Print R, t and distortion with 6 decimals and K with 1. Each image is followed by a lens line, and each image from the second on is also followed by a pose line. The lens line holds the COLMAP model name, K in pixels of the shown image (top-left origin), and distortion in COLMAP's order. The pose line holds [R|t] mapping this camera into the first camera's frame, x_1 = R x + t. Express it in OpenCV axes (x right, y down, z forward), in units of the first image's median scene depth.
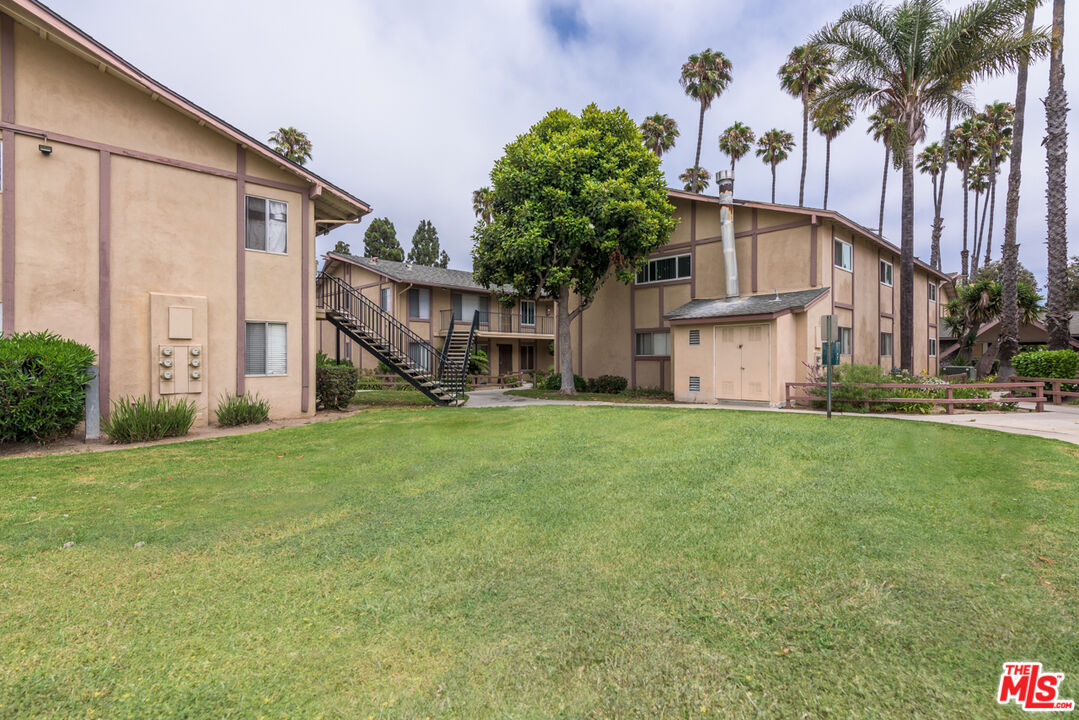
lens RADIAL K [[527.5, 0, 538.5], [0, 527.5, 357.4], [0, 0, 1]] dist [-0.000824, -0.001043]
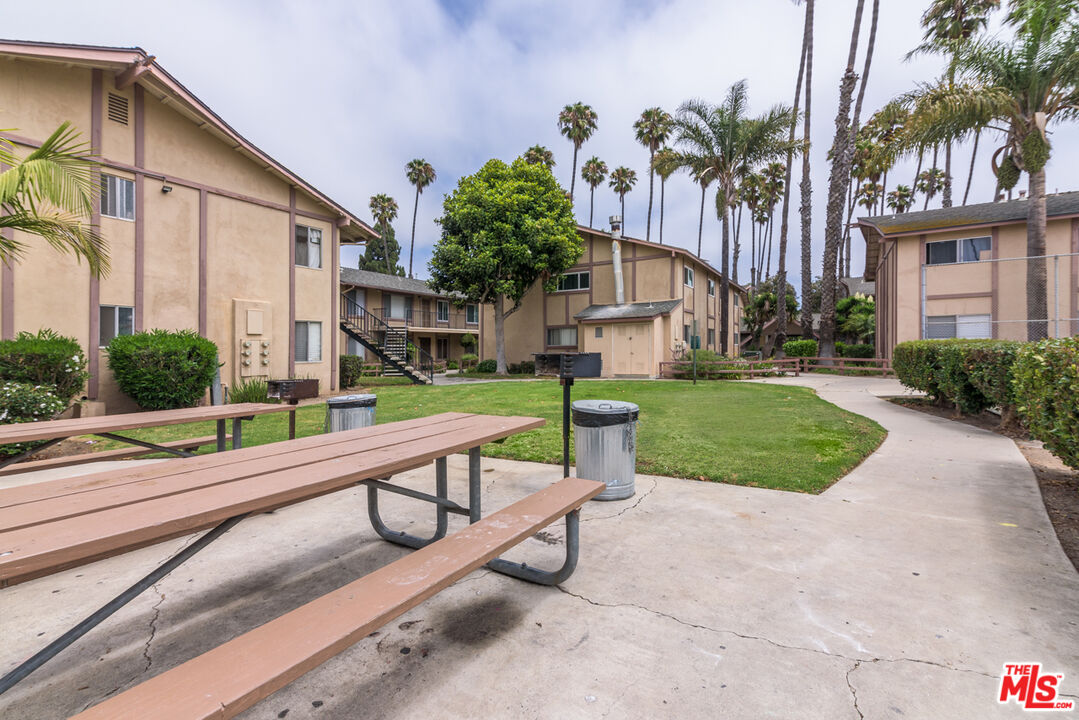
lens RADIAL K [[475.2, 0, 539.4], [0, 475.2, 355.8], [0, 0, 1]] dist [-0.000708, -0.000051]
pose [[0.965979, -0.013126, 0.258288, -0.194398], [0.009341, 0.999830, 0.015874, 0.003950], [-0.258452, -0.012921, 0.965938, -0.208072]]
